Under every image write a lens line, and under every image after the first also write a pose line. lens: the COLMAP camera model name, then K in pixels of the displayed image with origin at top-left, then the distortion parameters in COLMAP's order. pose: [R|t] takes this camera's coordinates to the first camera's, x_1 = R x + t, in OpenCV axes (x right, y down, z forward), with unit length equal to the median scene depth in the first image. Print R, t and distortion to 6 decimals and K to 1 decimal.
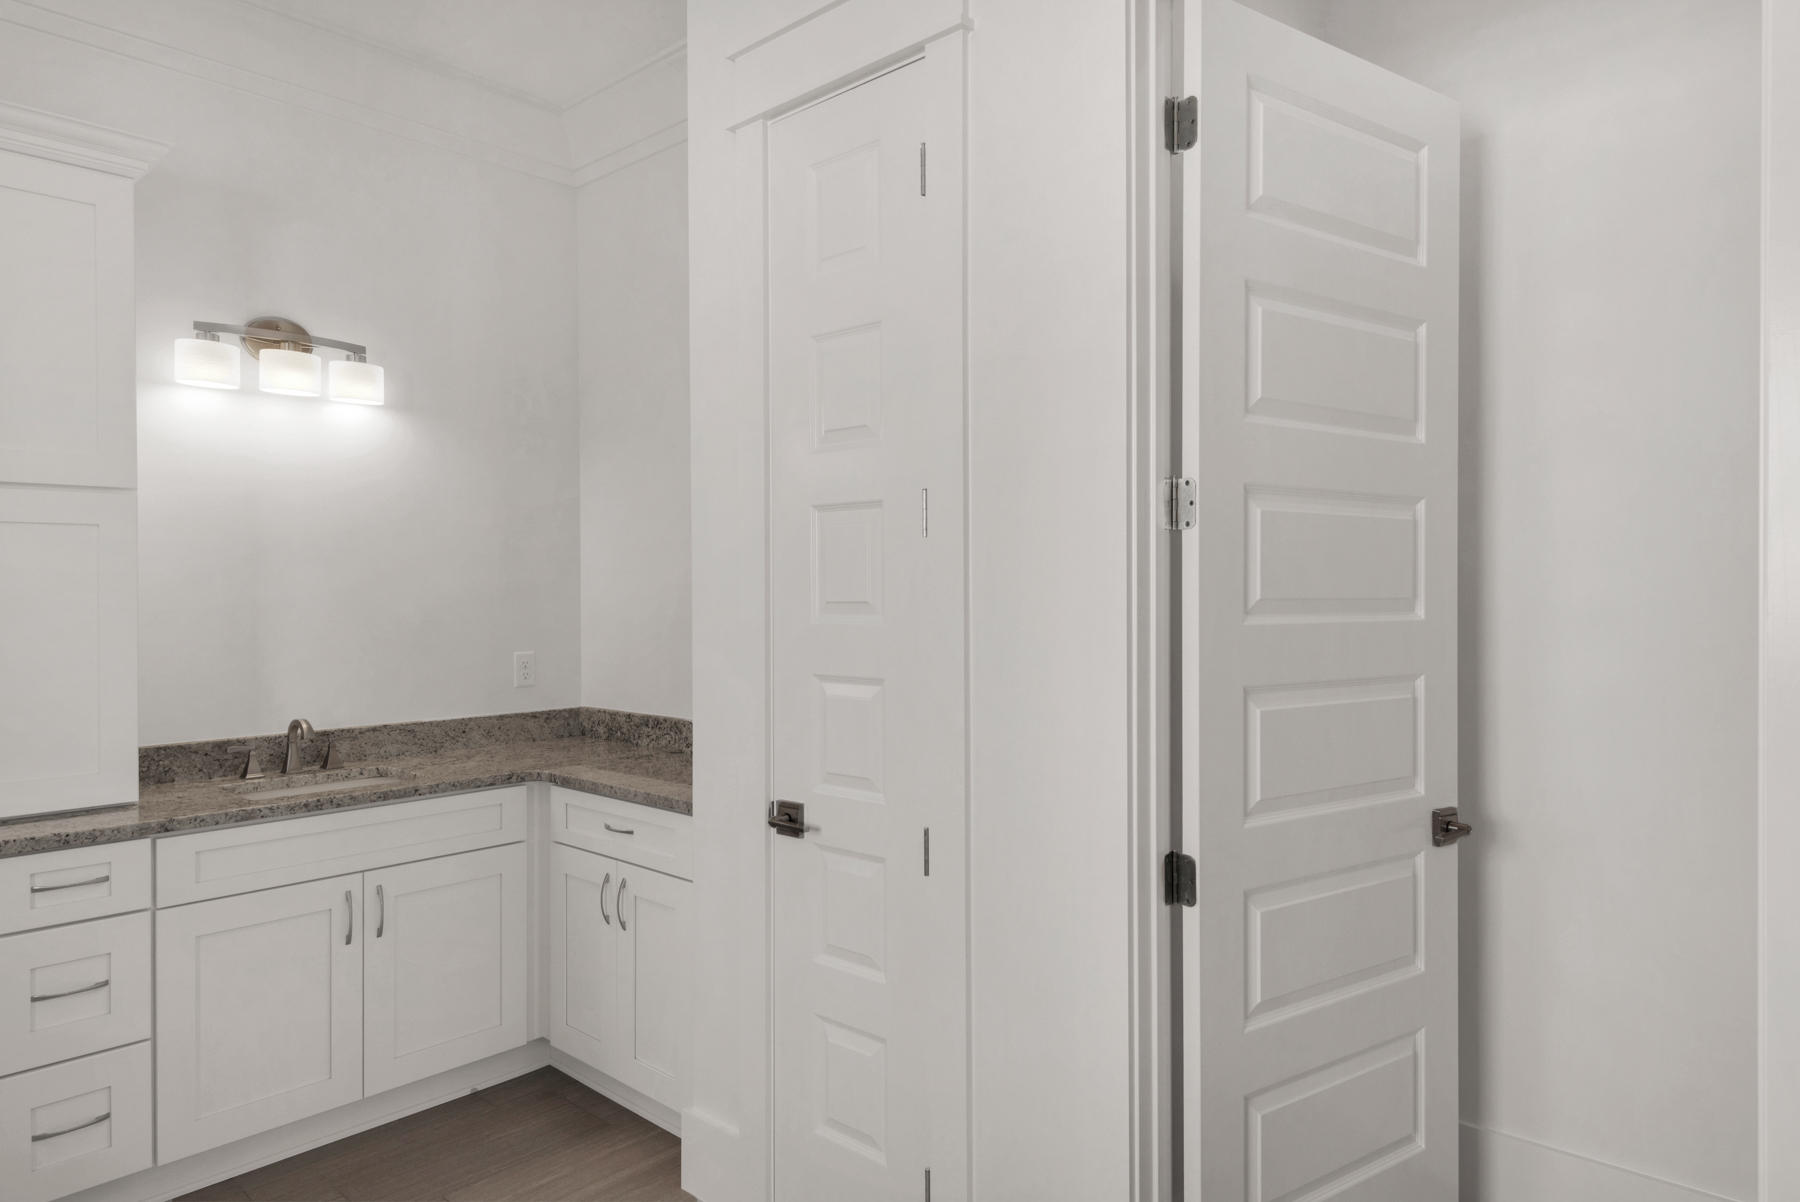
lens RADIAL K [[1093.3, 0, 896.4], [0, 1093.3, 582.8], [0, 0, 1]] dist [0.006622, 0.001107]
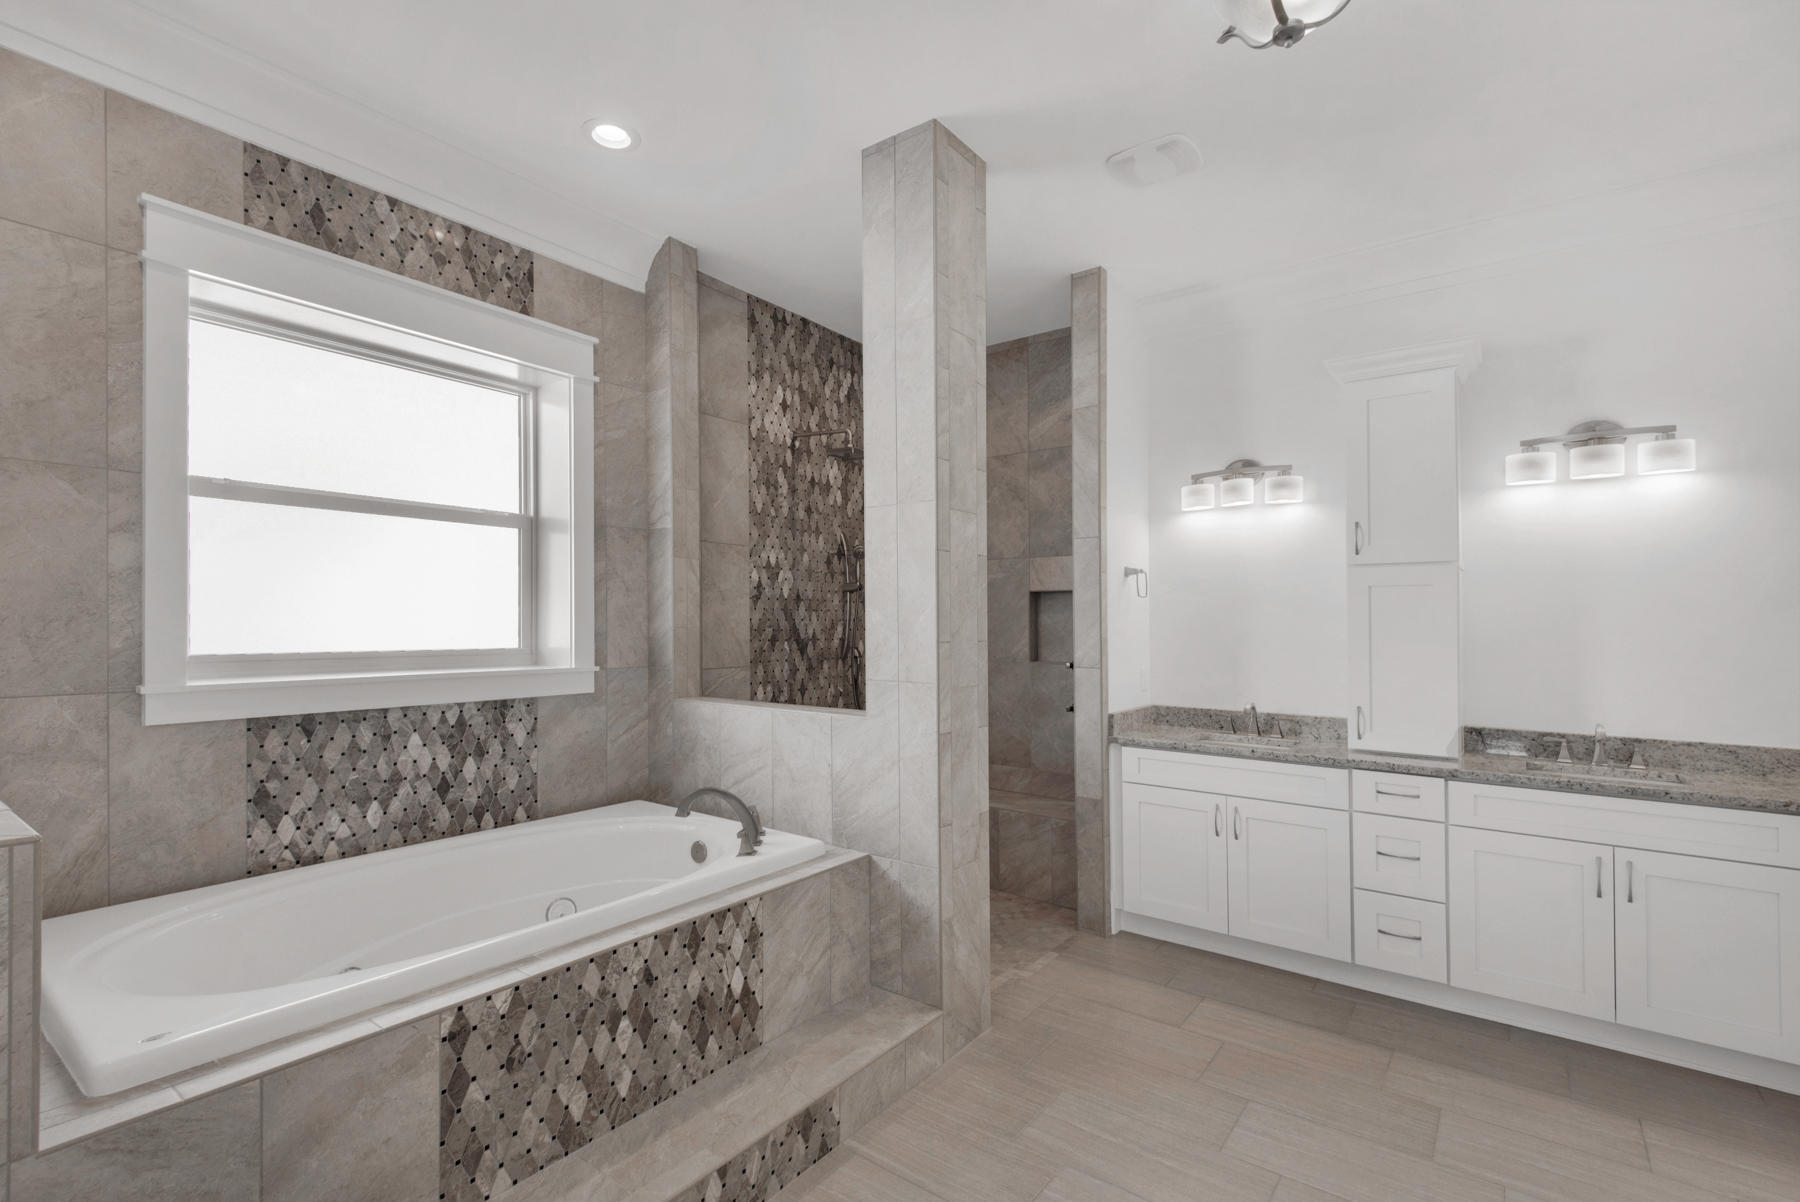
lens RADIAL K [[827.2, 0, 894.6], [0, 827.2, 612.1], [0, 0, 1]] dist [0.003269, 0.000140]
pose [[0.123276, 0.001476, -0.992371, 0.367858], [-0.001197, 0.999998, 0.001339, -0.011868], [0.992372, 0.001023, 0.123277, 0.039858]]
